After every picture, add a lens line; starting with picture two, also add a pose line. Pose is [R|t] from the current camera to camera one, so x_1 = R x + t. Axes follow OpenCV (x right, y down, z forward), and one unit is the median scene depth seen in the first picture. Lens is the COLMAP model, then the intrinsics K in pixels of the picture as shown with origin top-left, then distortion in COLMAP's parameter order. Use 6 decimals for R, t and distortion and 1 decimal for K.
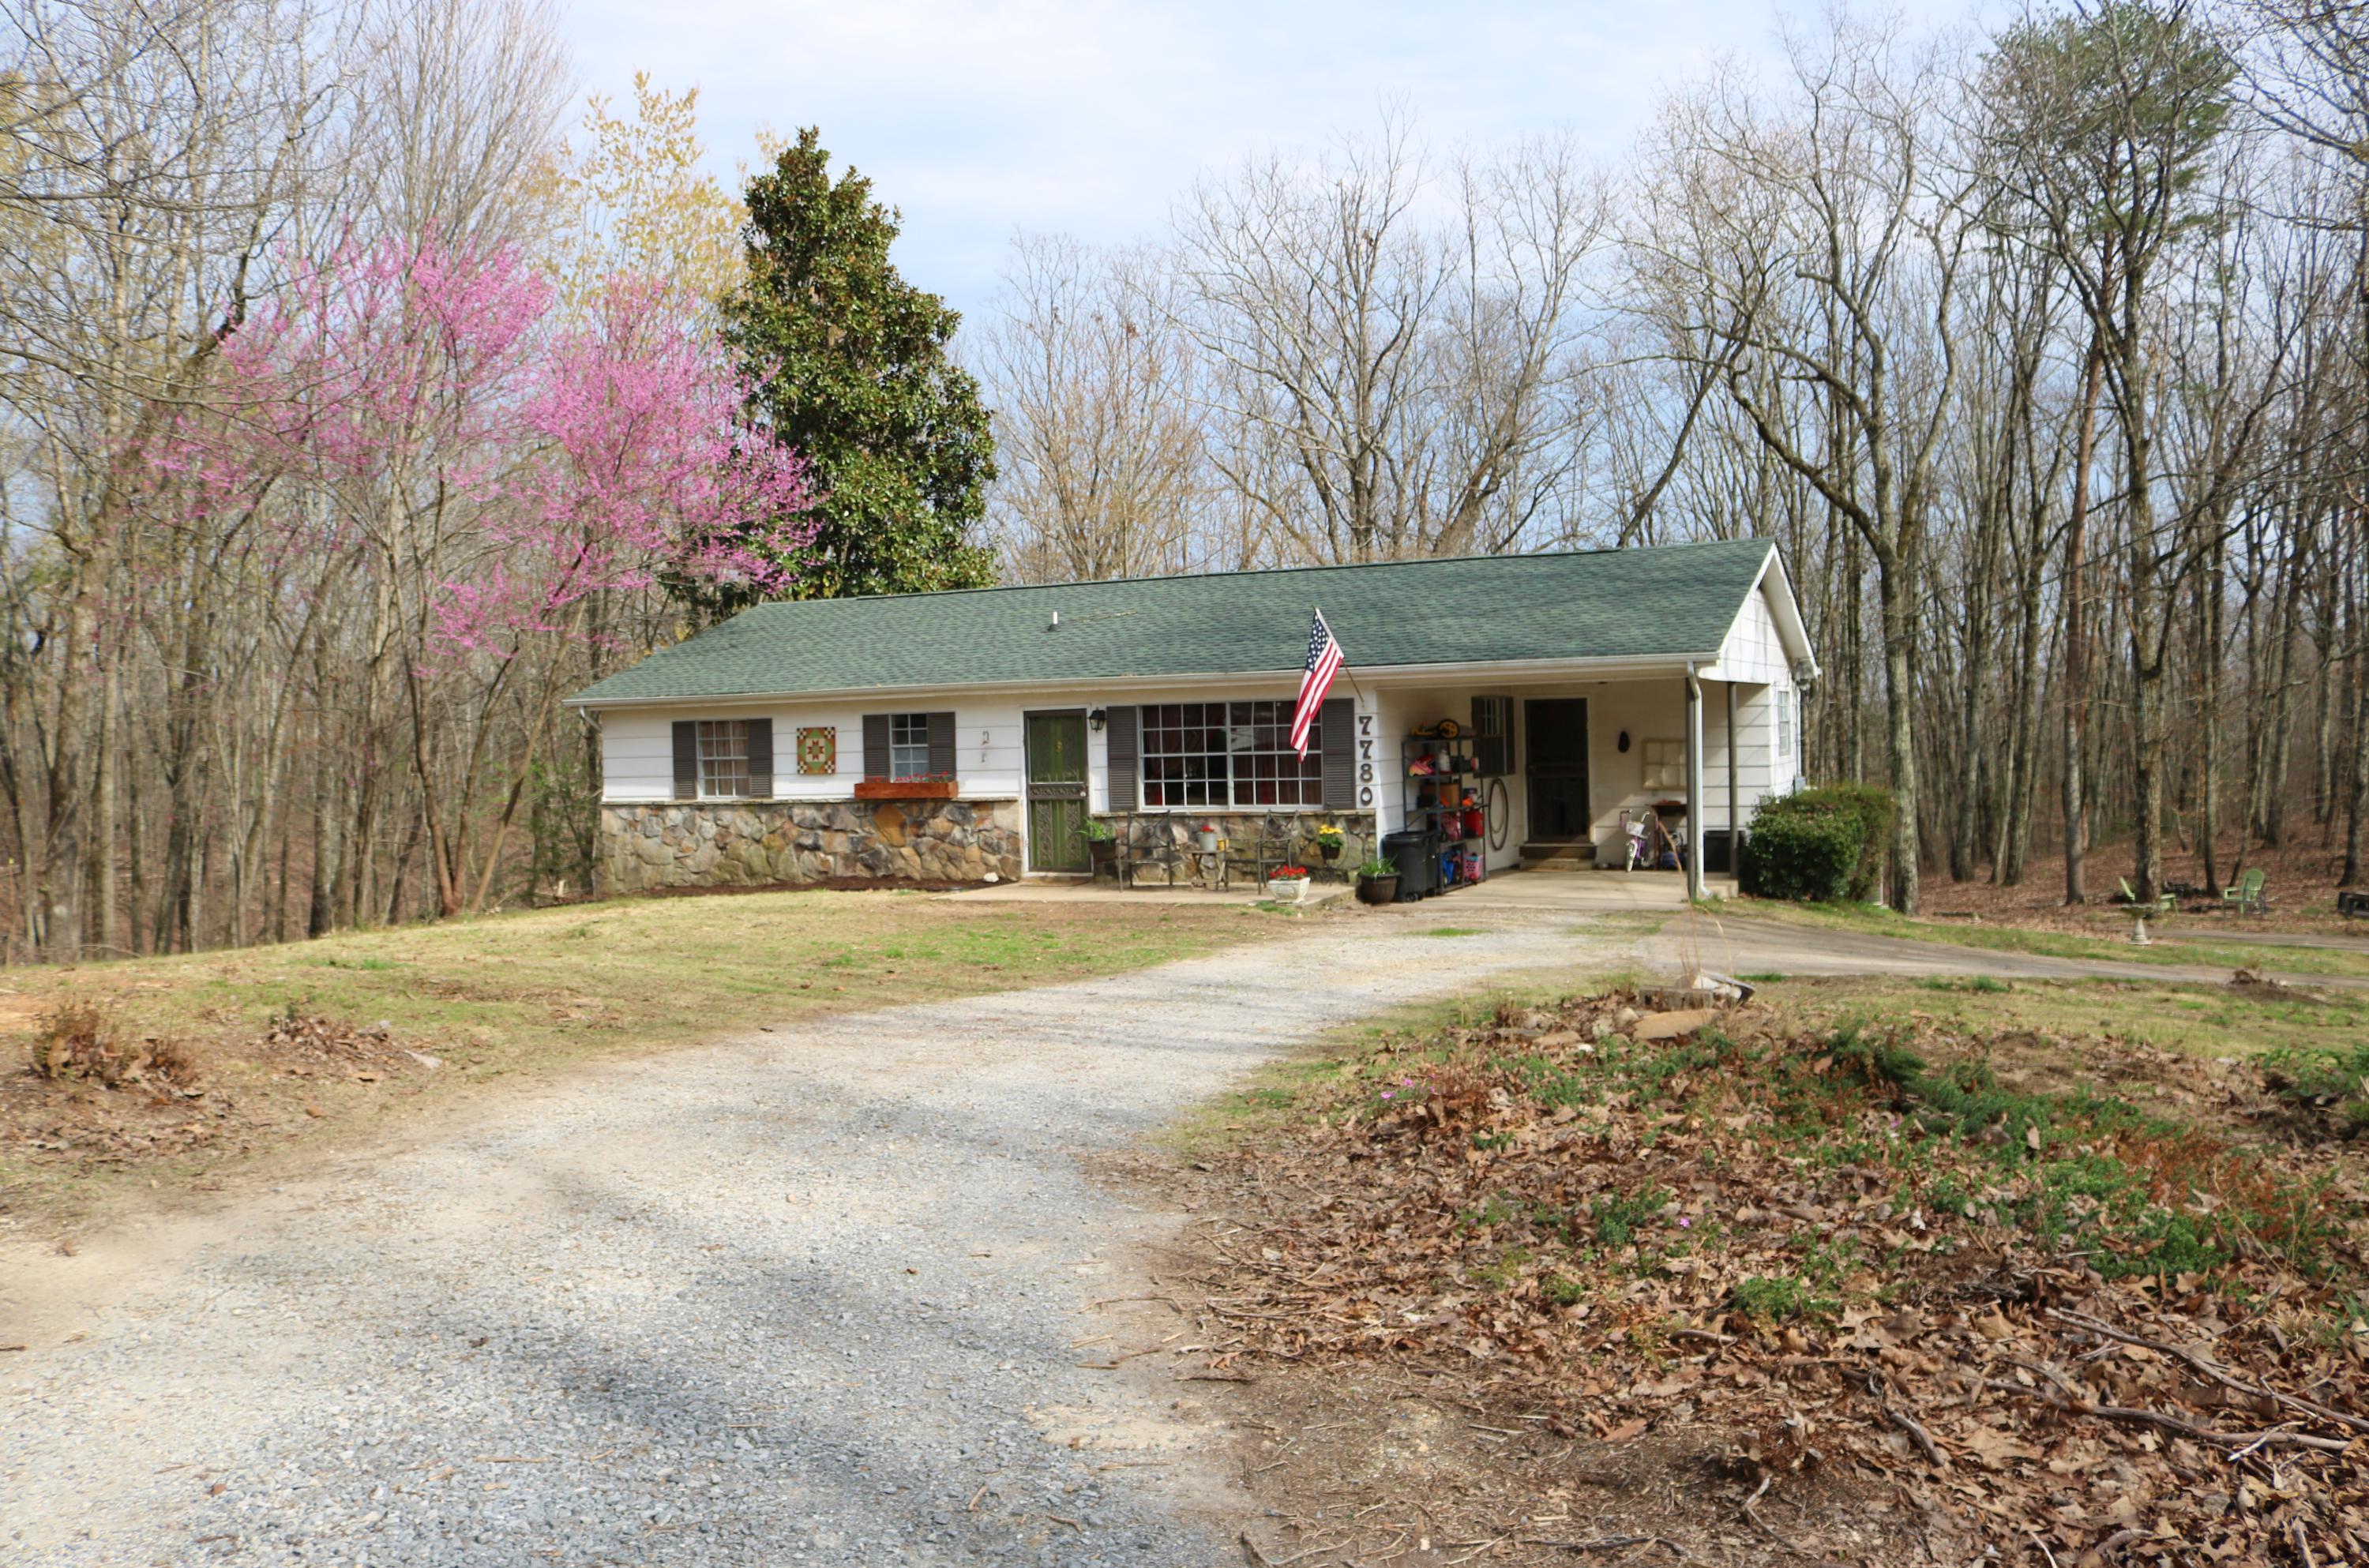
lens RADIAL K [[2008.0, 0, 1192.1], [0, 2008.0, 809.8], [0, 0, 1]] dist [-0.141408, 0.008288]
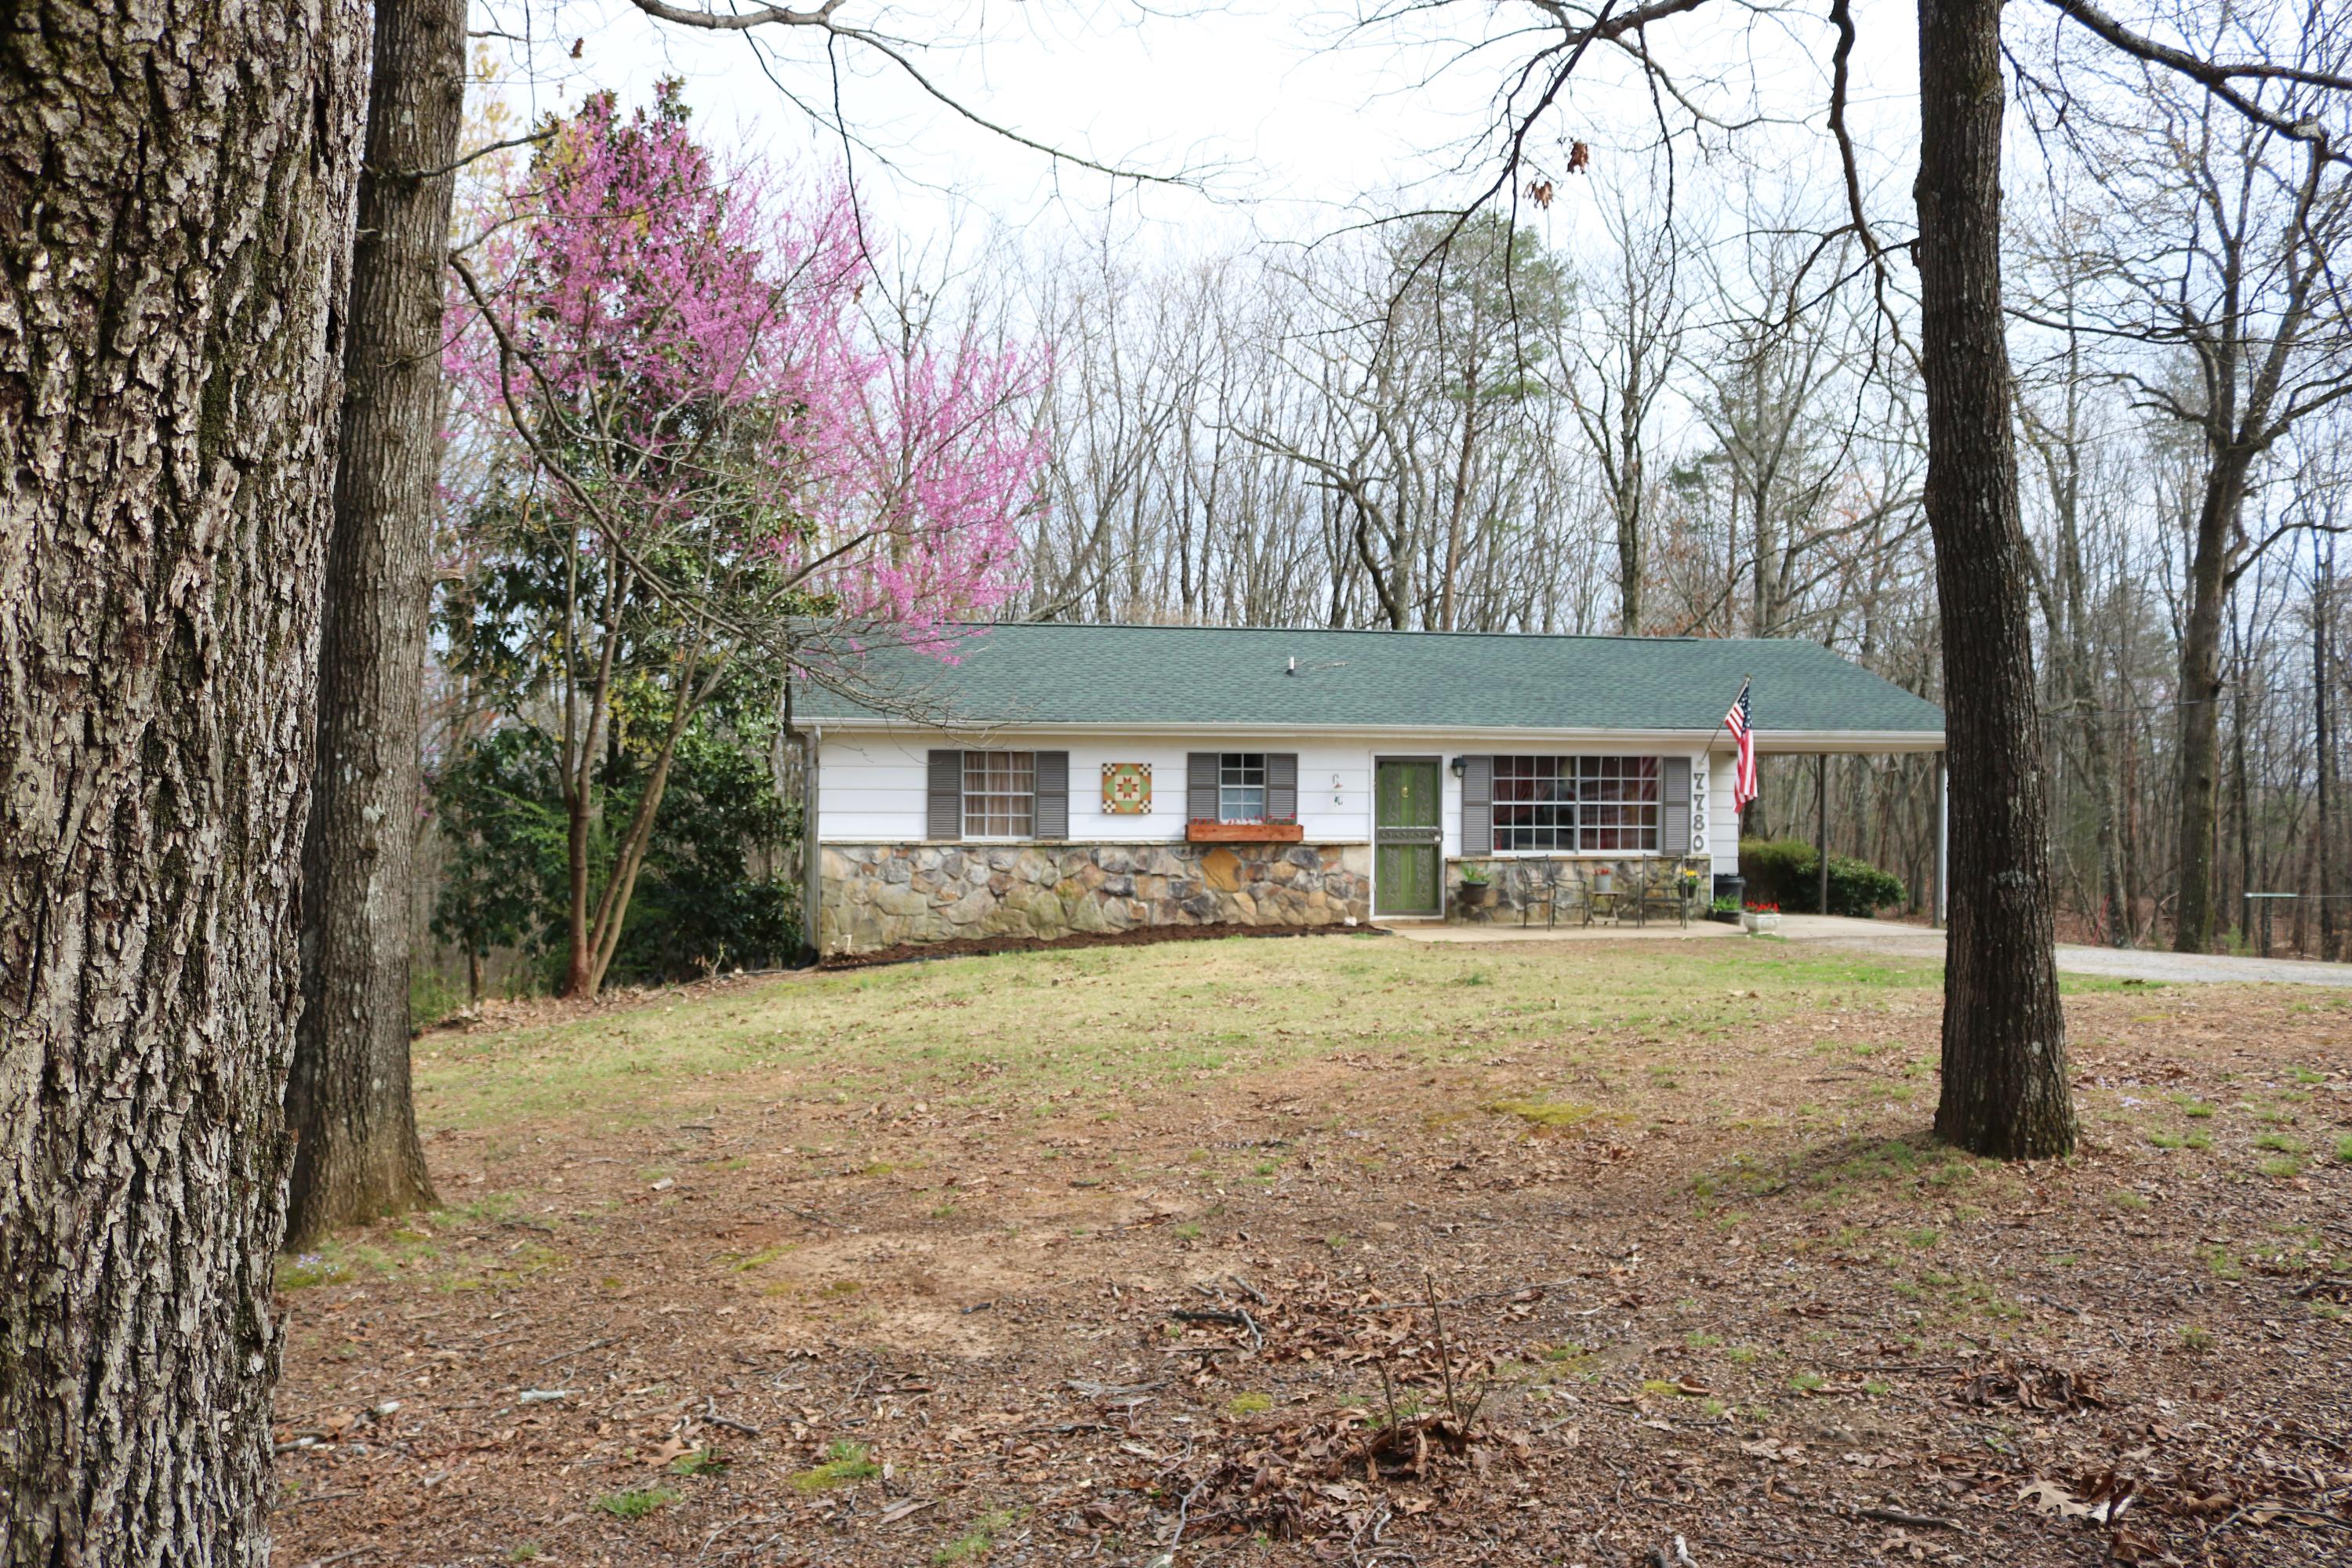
lens RADIAL K [[1956.2, 0, 1167.6], [0, 1956.2, 800.4], [0, 0, 1]] dist [-0.157330, 0.134278]
pose [[0.790539, 0.025401, 0.611884, -0.726818], [-0.002884, 0.999283, -0.037757, 0.009965], [-0.612405, 0.028084, 0.790045, 0.276771]]
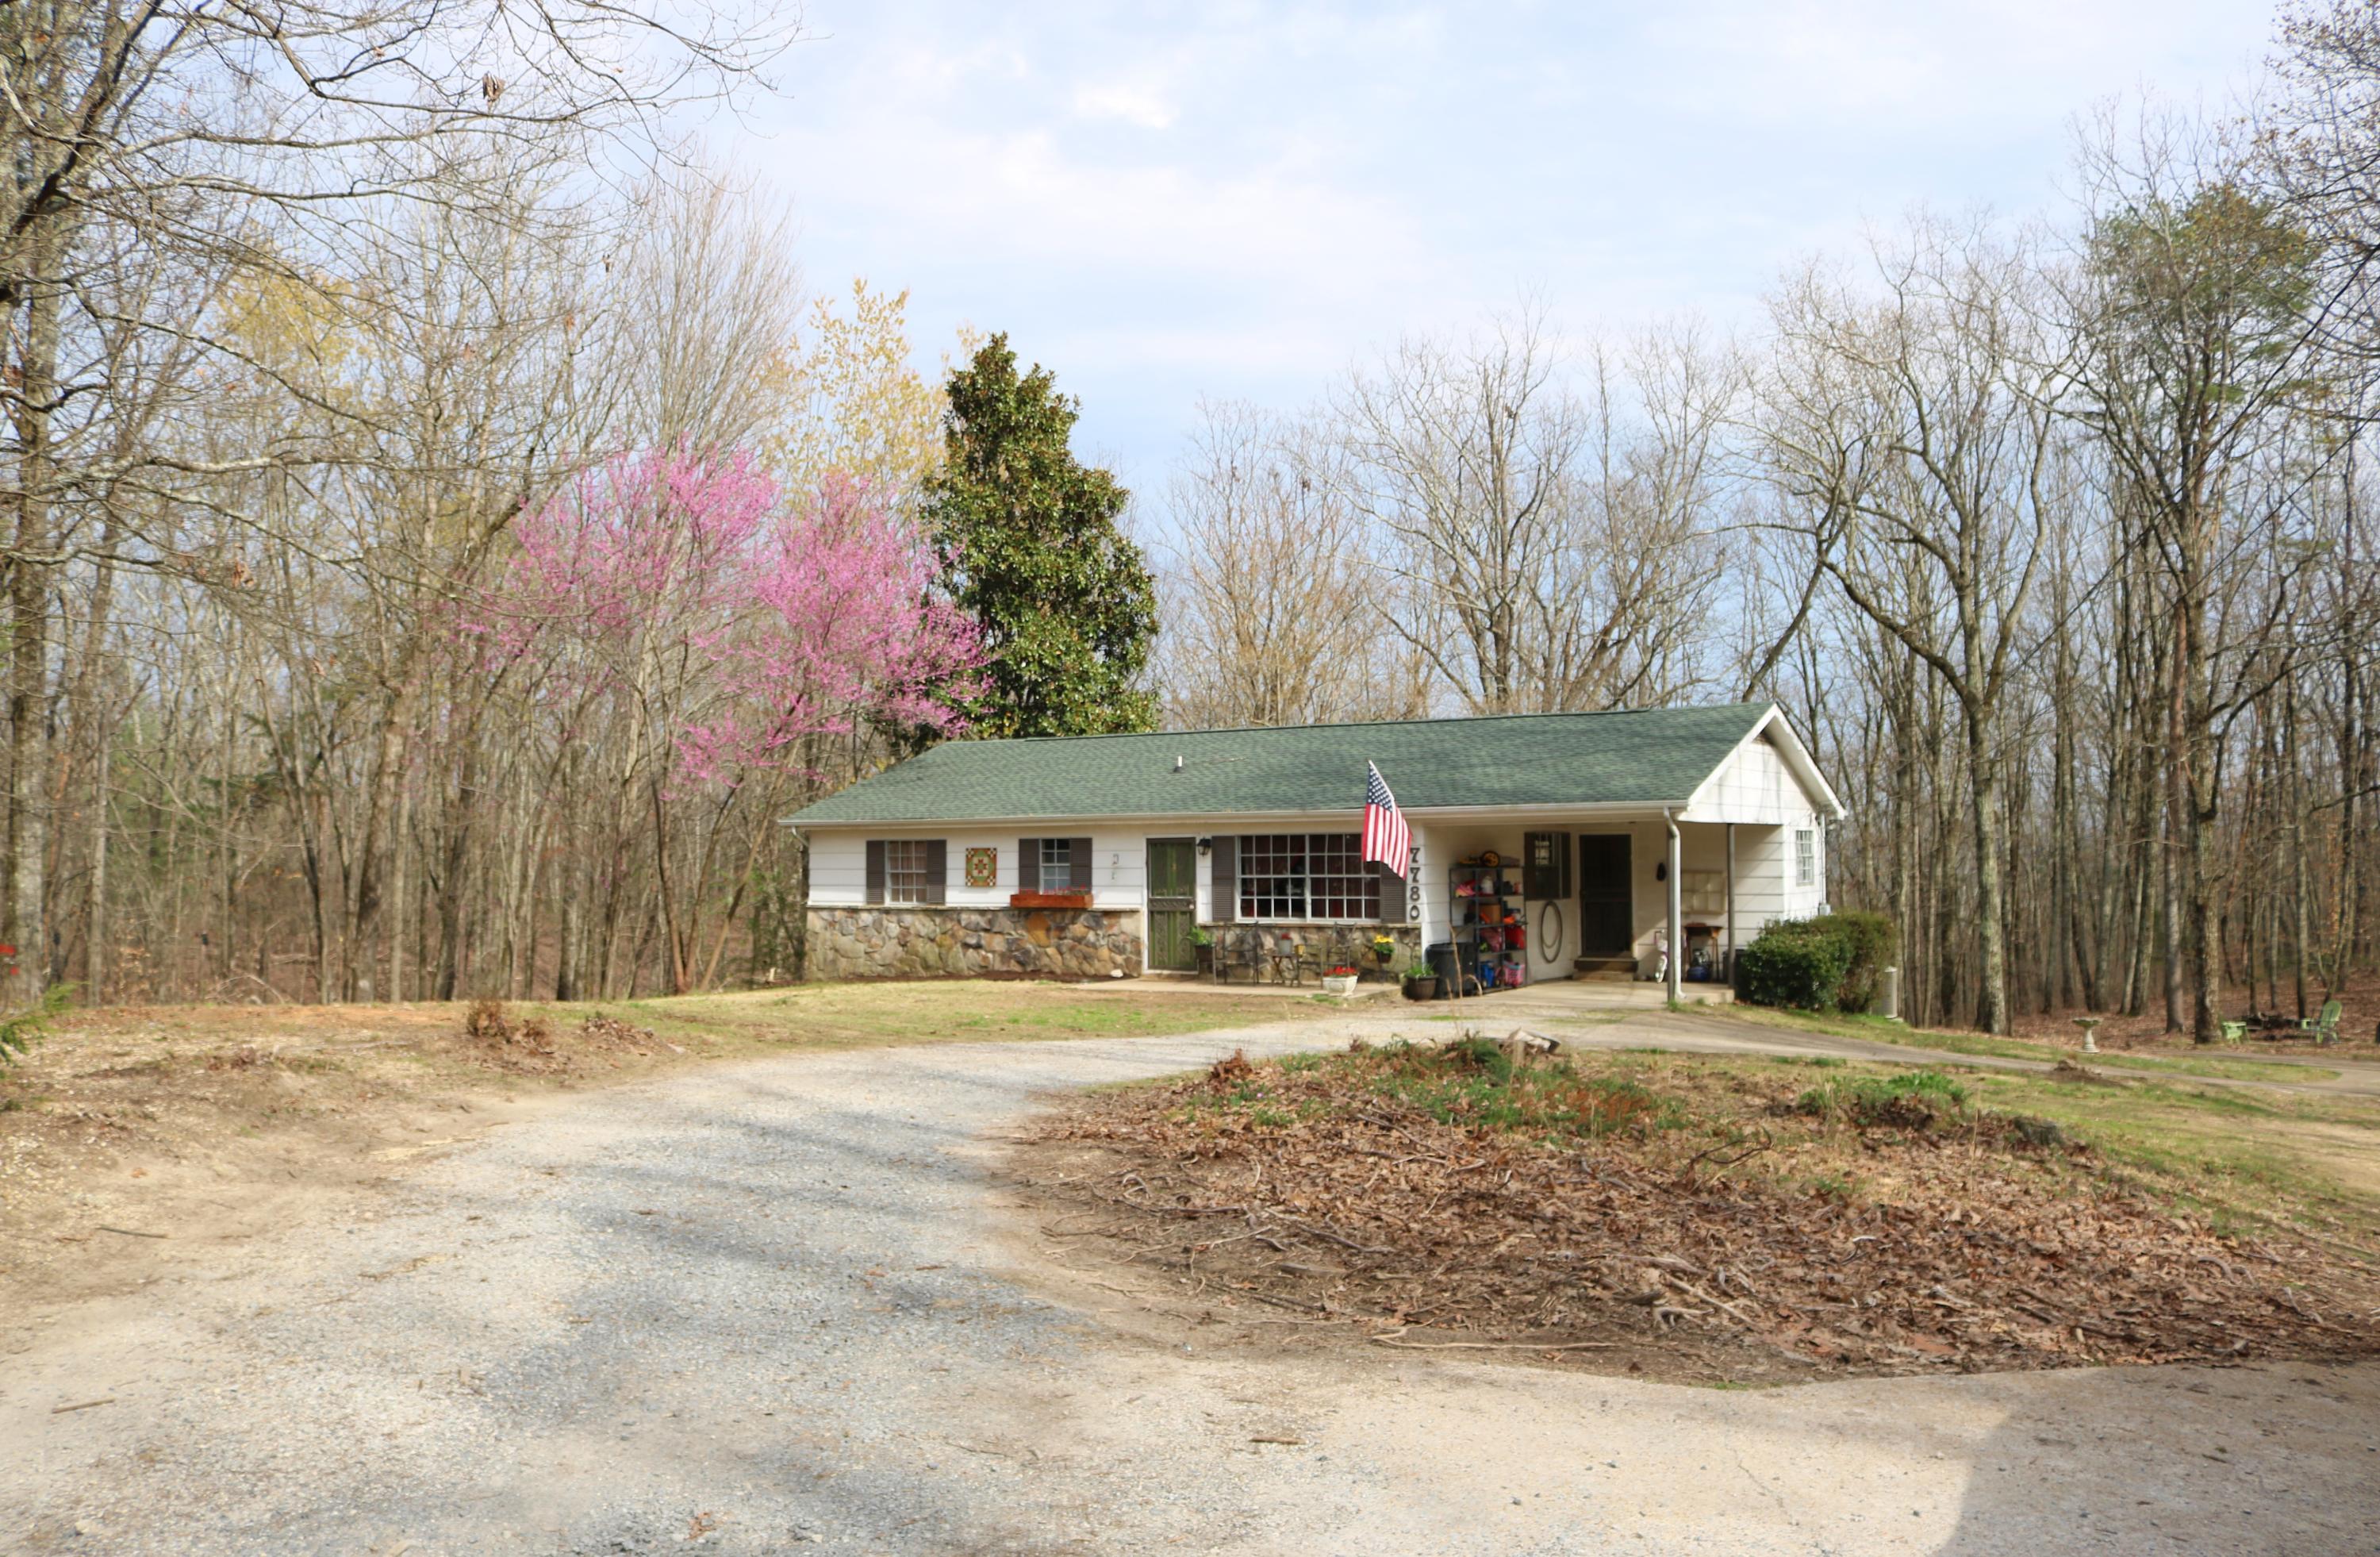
lens RADIAL K [[2032.9, 0, 1192.5], [0, 2032.9, 811.5], [0, 0, 1]] dist [-0.141586, -0.002114]
pose [[0.993794, 0.015869, -0.110095, 0.076923], [-0.022397, 0.998047, -0.058313, 0.006058], [0.108955, 0.060417, 0.992209, -0.221014]]
